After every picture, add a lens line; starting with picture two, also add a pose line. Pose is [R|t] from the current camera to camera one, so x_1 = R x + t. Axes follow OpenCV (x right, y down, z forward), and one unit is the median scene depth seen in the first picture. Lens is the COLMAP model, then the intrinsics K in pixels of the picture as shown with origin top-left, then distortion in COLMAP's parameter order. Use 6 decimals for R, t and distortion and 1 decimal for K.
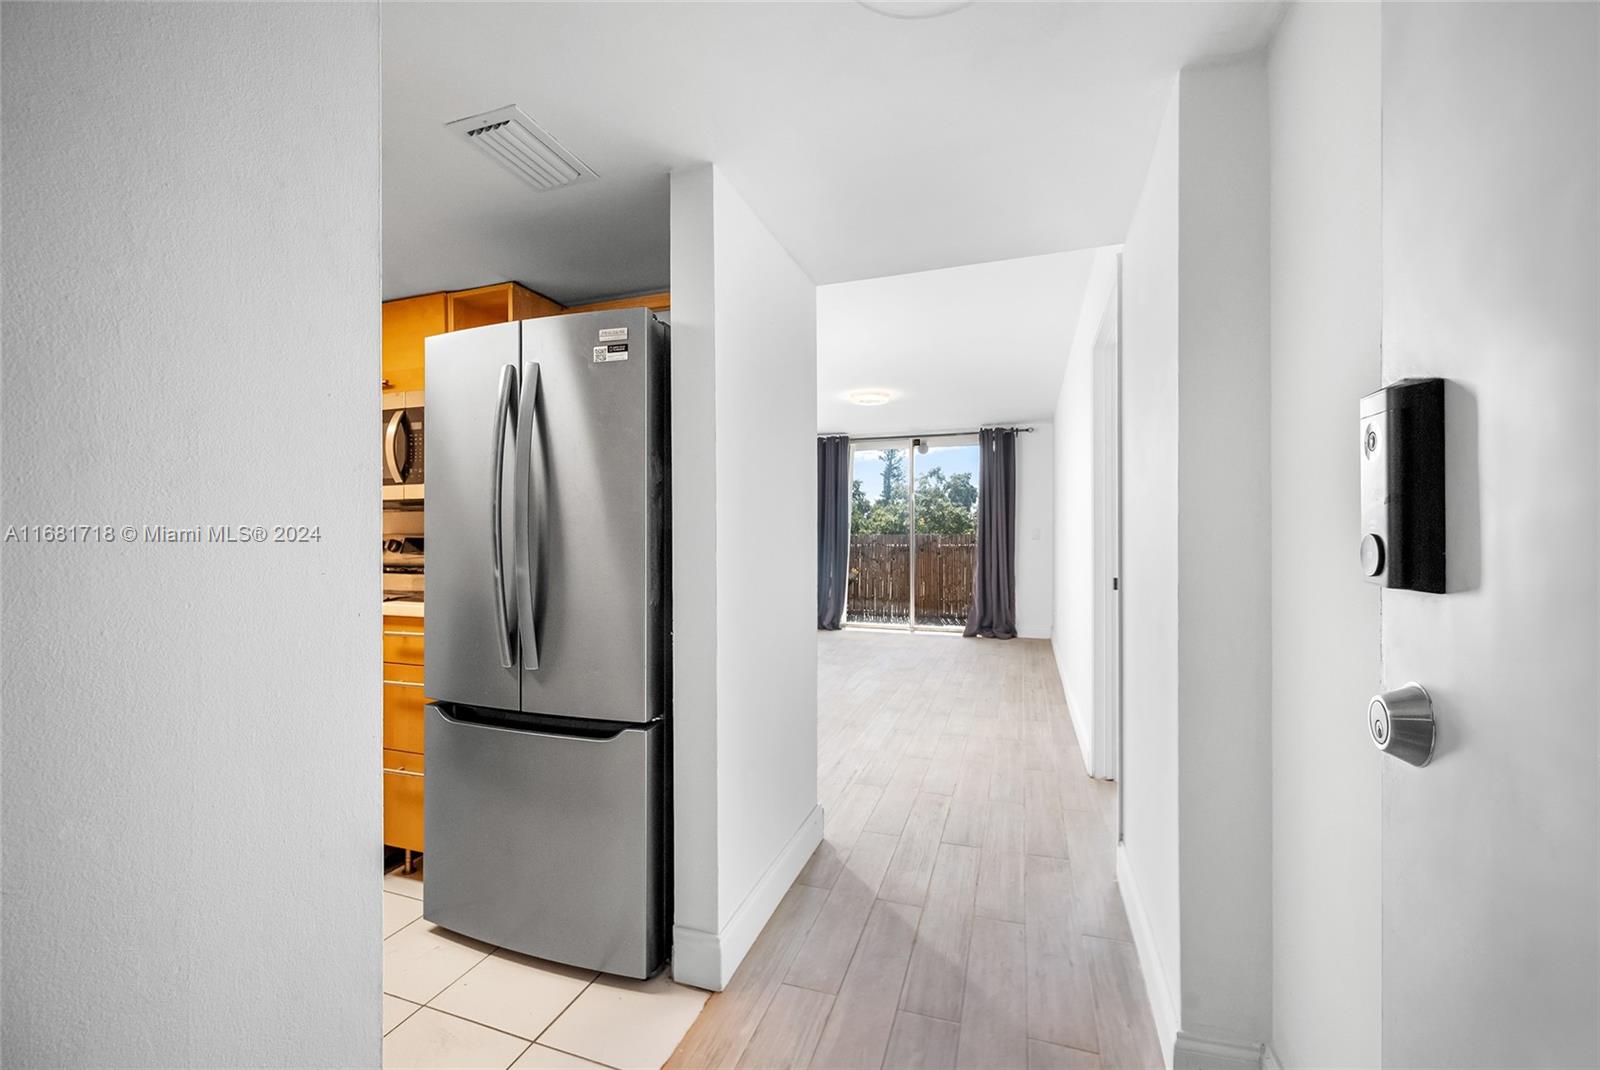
lens RADIAL K [[634.1, 0, 795.1], [0, 634.1, 534.9], [0, 0, 1]] dist [0.000273, 0.000104]
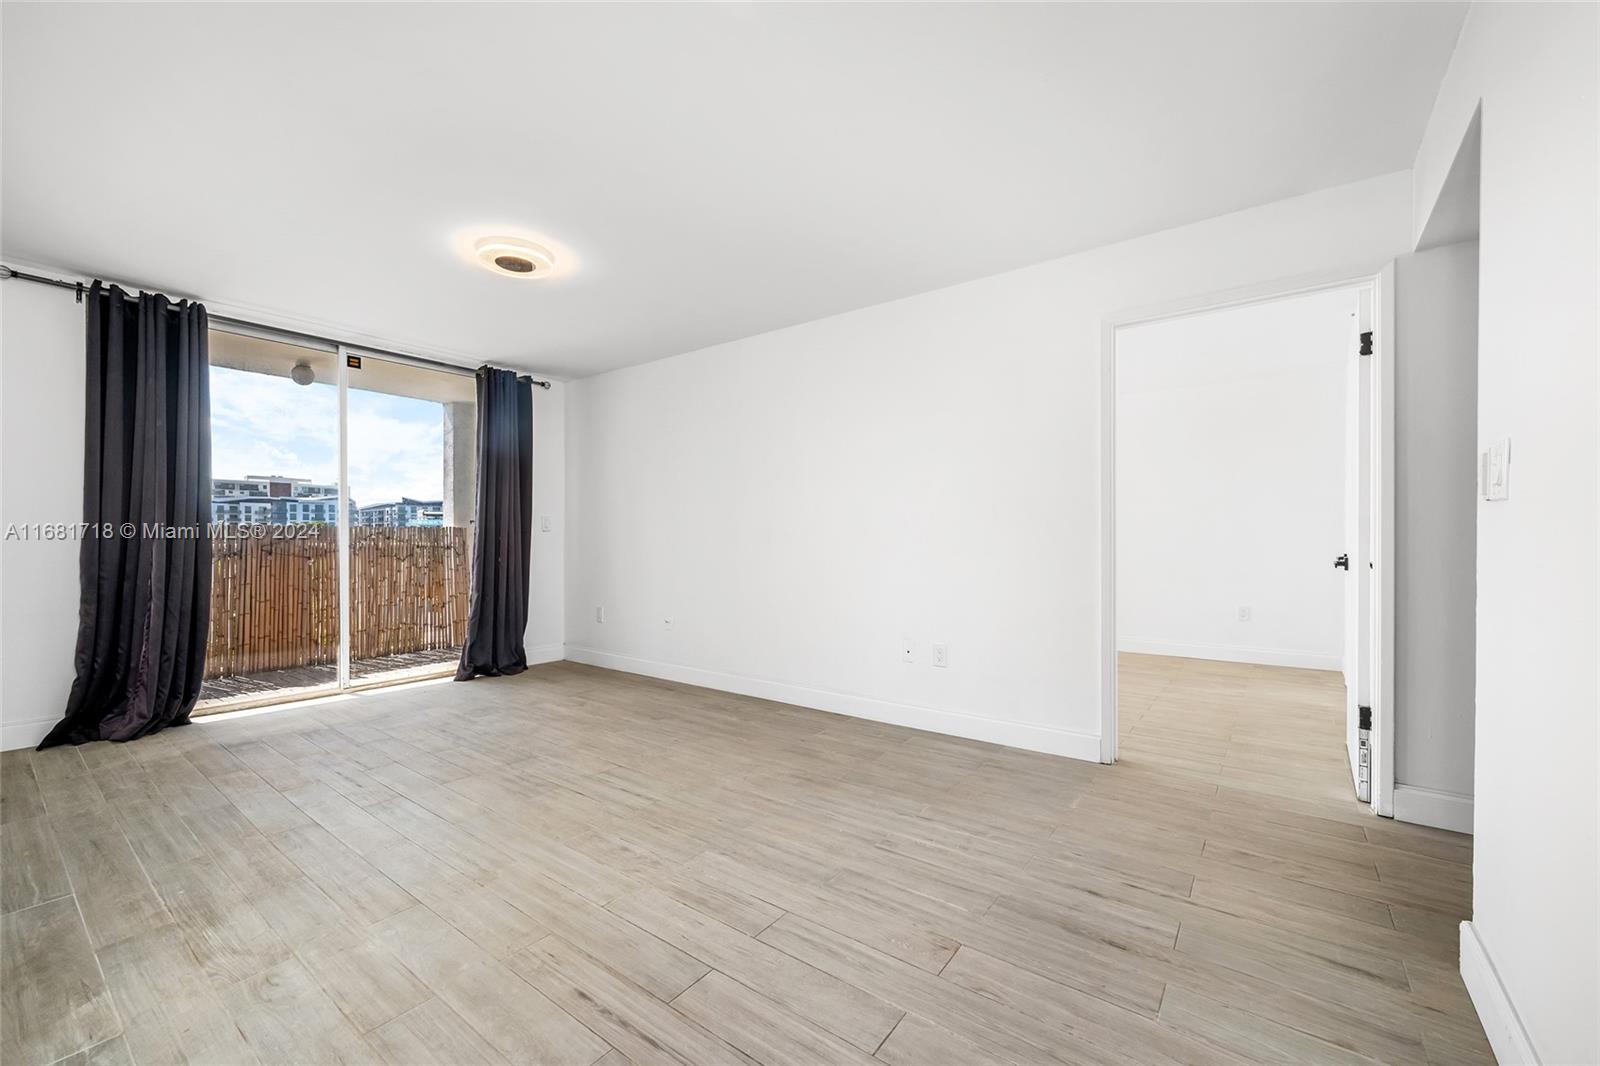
lens RADIAL K [[636.7, 0, 808.0], [0, 636.7, 538.0], [0, 0, 1]] dist [-0.002104, -0.000108]
pose [[0.299038, 0.001108, 0.954241, -0.202860], [0.001485, 0.999998, -0.001626, 0.012870], [-0.954240, 0.001903, 0.299036, 0.389518]]
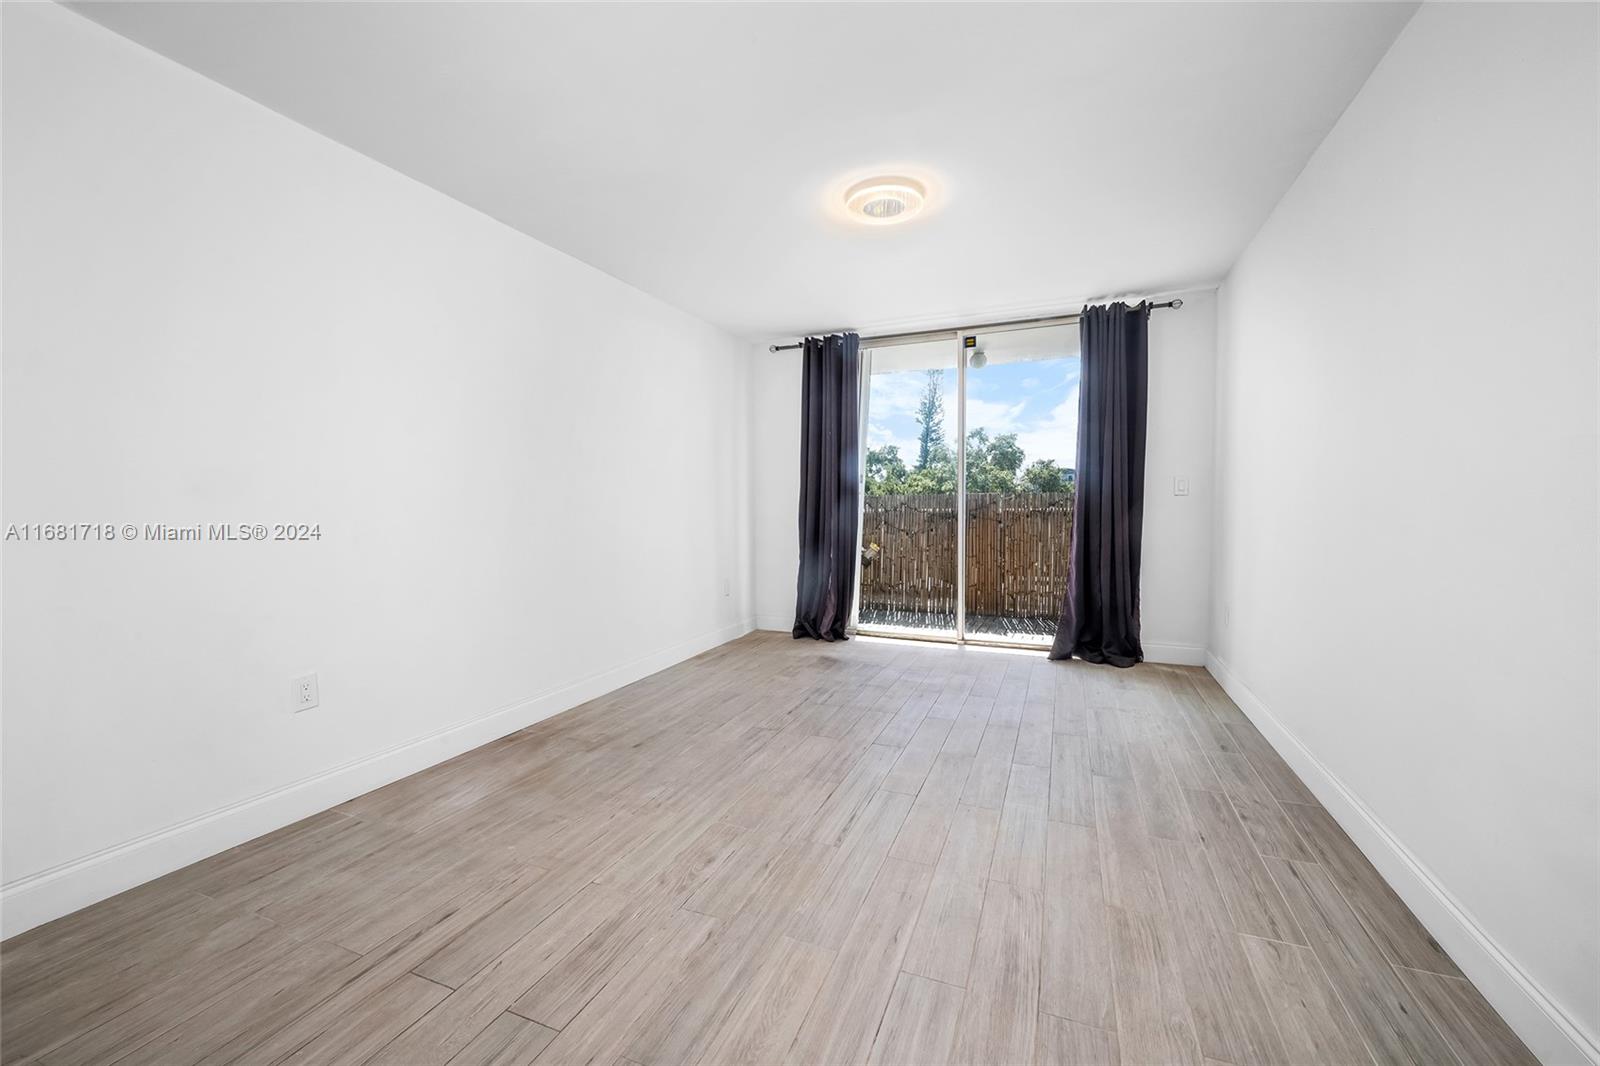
lens RADIAL K [[643.3, 0, 786.7], [0, 643.3, 528.9], [0, 0, 1]] dist [0.000100, 0.000155]
pose [[0.997766, -0.002913, -0.066739, 0.048766], [0.005569, 0.999199, 0.039638, 0.009337], [0.066570, -0.039921, 0.996983, 0.316375]]
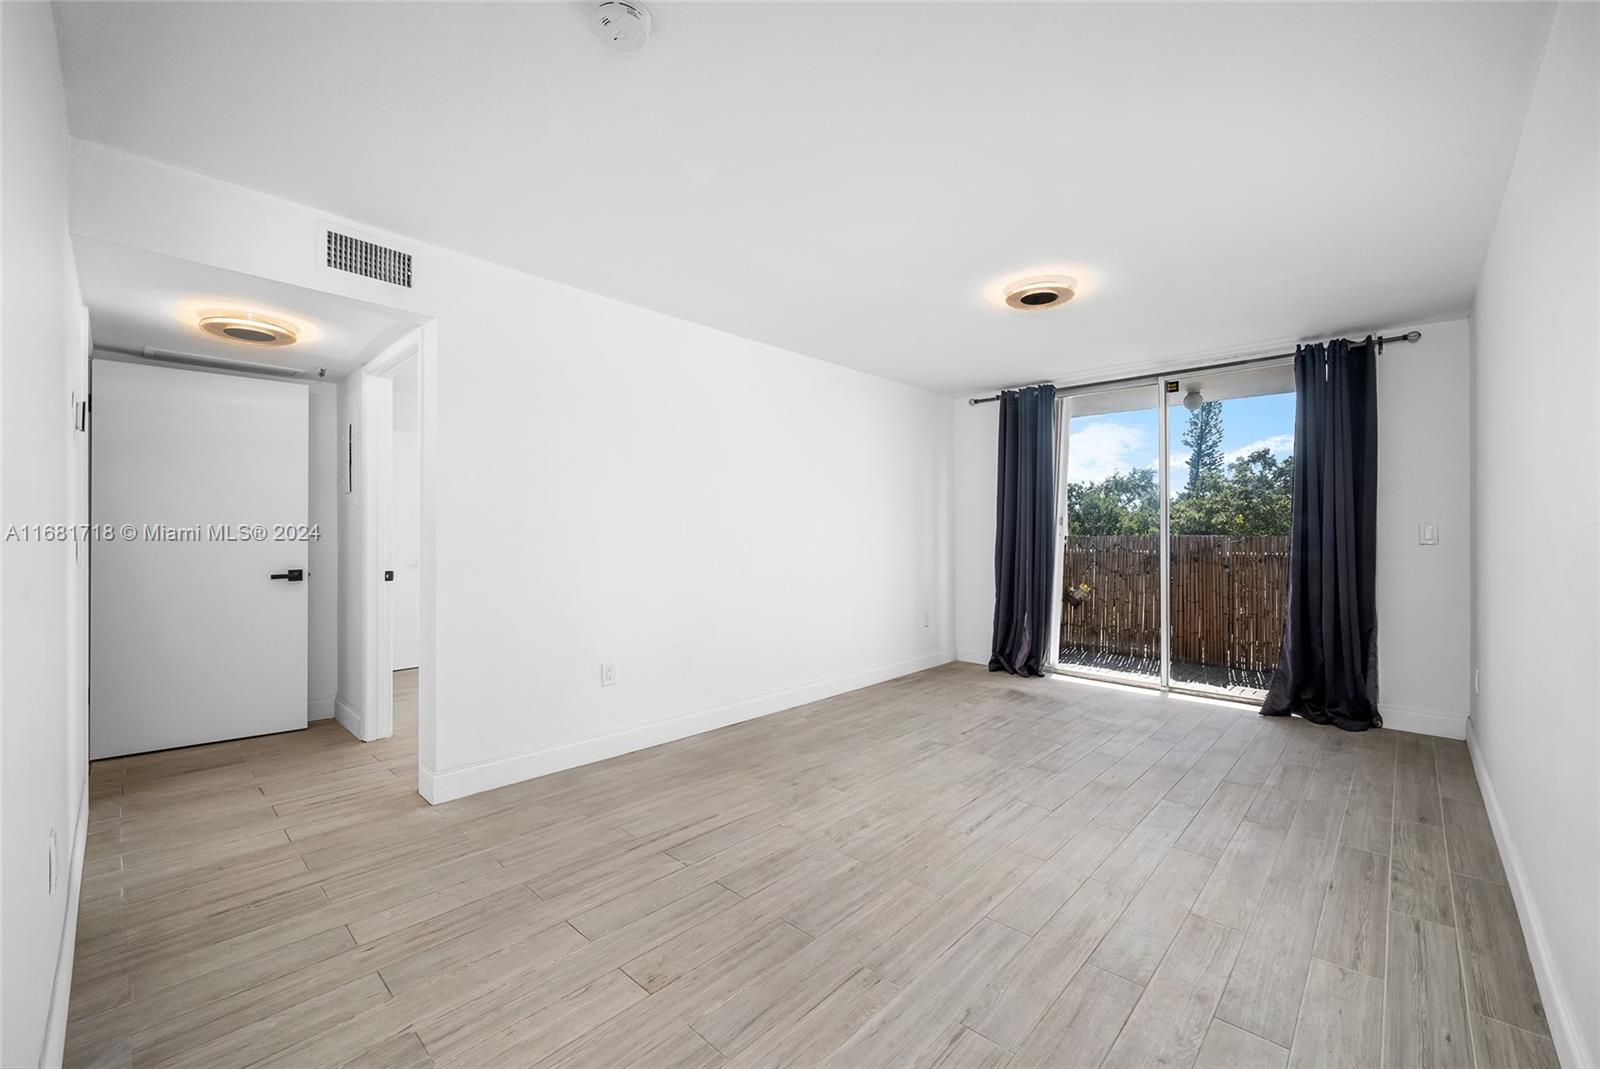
lens RADIAL K [[642.0, 0, 800.7], [0, 642.0, 526.9], [0, 0, 1]] dist [0.001462, 0.000369]
pose [[0.916652, 0.000002, -0.399686, 0.096573], [-0.004609, 0.999934, -0.010566, -0.000367], [0.399659, 0.011527, 0.916591, 0.251603]]
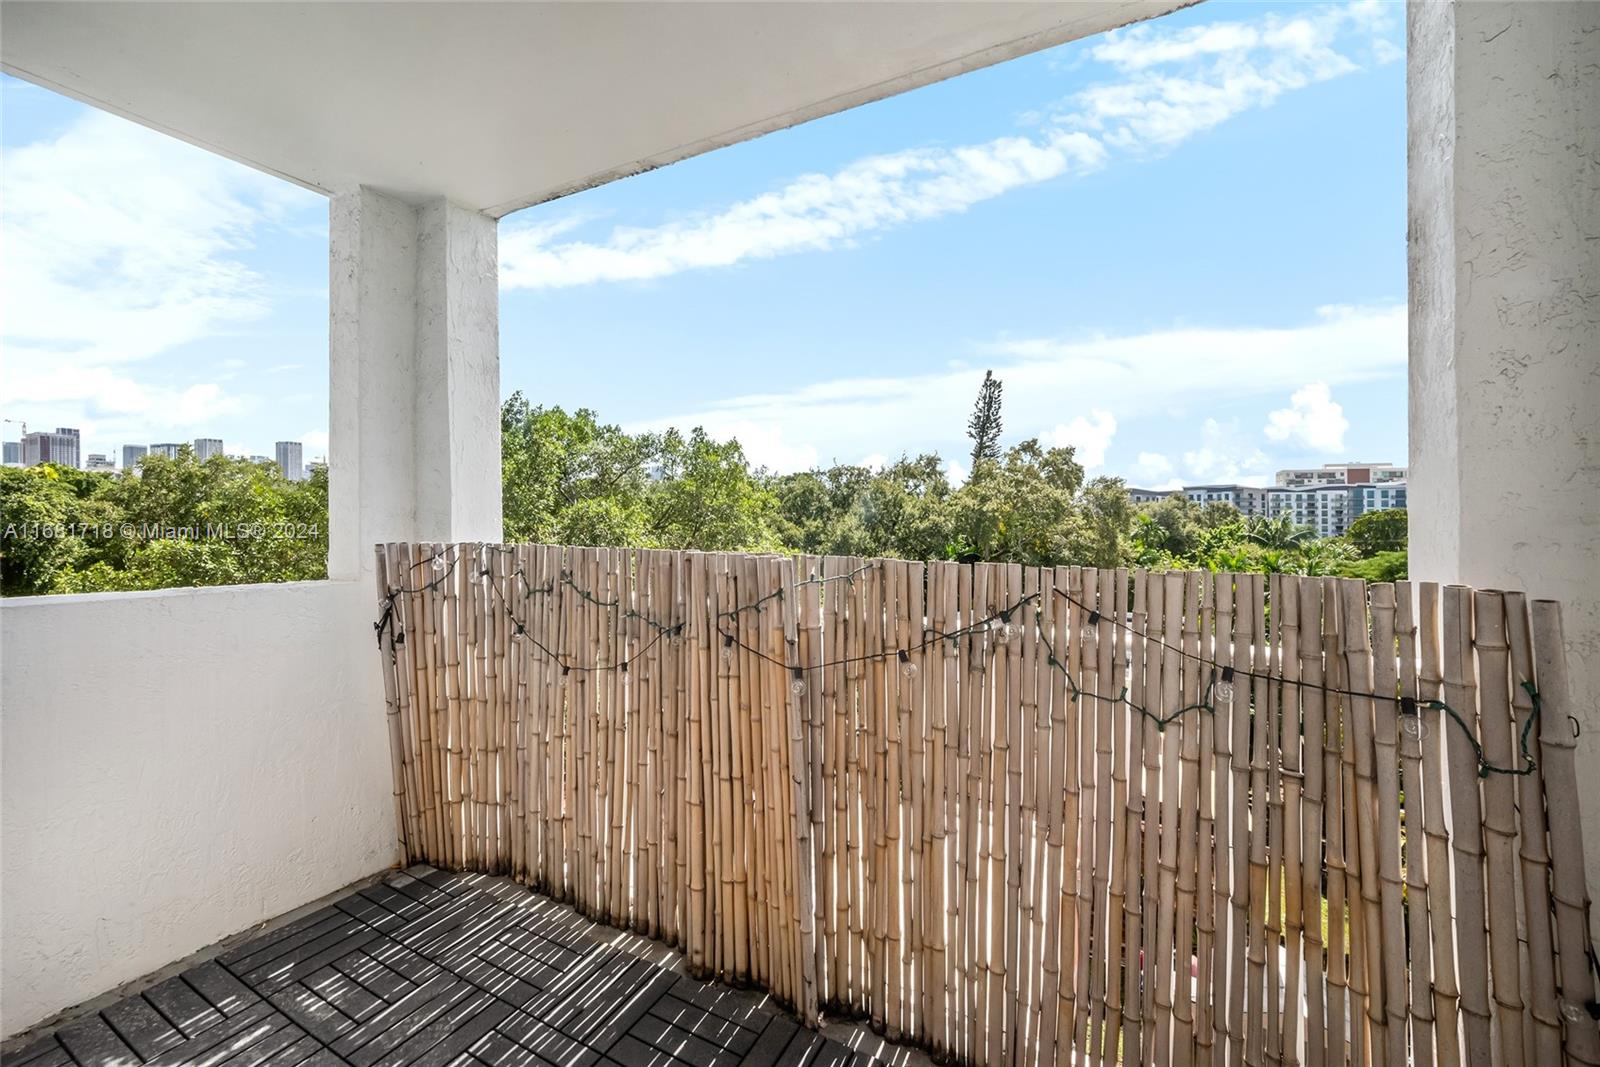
lens RADIAL K [[643.3, 0, 786.7], [0, 643.3, 529.4], [0, 0, 1]] dist [0.000100, 0.000155]
pose [[0.988453, 0.021426, -0.150004, 0.237282], [-0.018804, 0.999645, 0.018873, -0.013666], [0.150355, -0.015834, 0.988505, 0.828192]]
